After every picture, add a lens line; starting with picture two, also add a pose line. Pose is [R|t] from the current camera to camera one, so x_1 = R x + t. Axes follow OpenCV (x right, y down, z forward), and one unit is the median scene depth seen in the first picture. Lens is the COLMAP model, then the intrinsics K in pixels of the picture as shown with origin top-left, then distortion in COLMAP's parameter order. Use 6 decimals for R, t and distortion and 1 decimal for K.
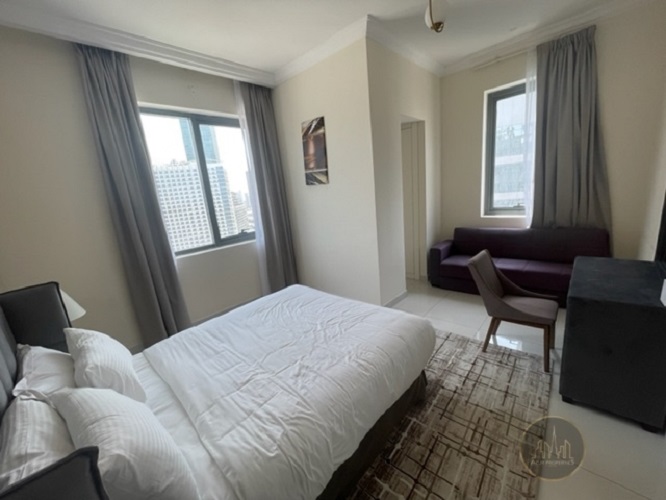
lens RADIAL K [[264.2, 0, 338.0], [0, 264.2, 252.4], [0, 0, 1]] dist [0.001370, 0.000004]
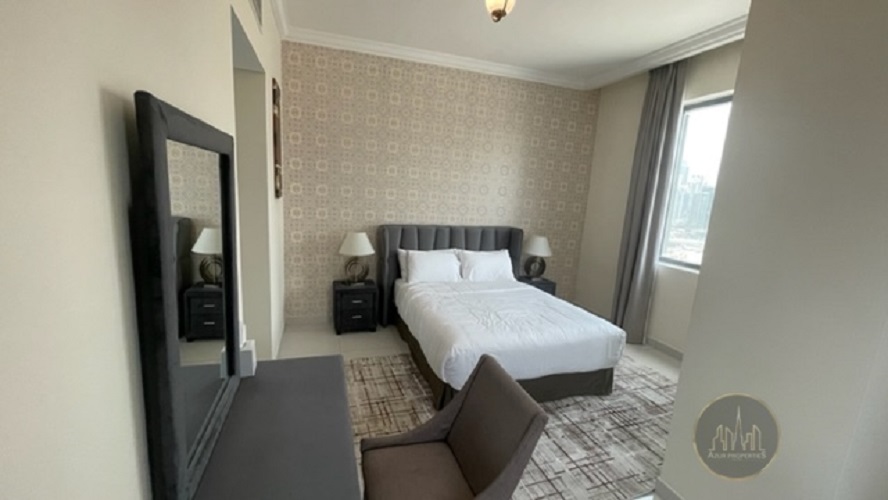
lens RADIAL K [[382.4, 0, 444.0], [0, 382.4, 250.0], [0, 0, 1]] dist [0.116782, 0.000090]
pose [[-0.496207, 0.205390, -0.843560, 1.170586], [-0.207859, 0.915254, 0.345115, -0.432502], [0.842955, 0.346590, -0.411463, 1.151615]]
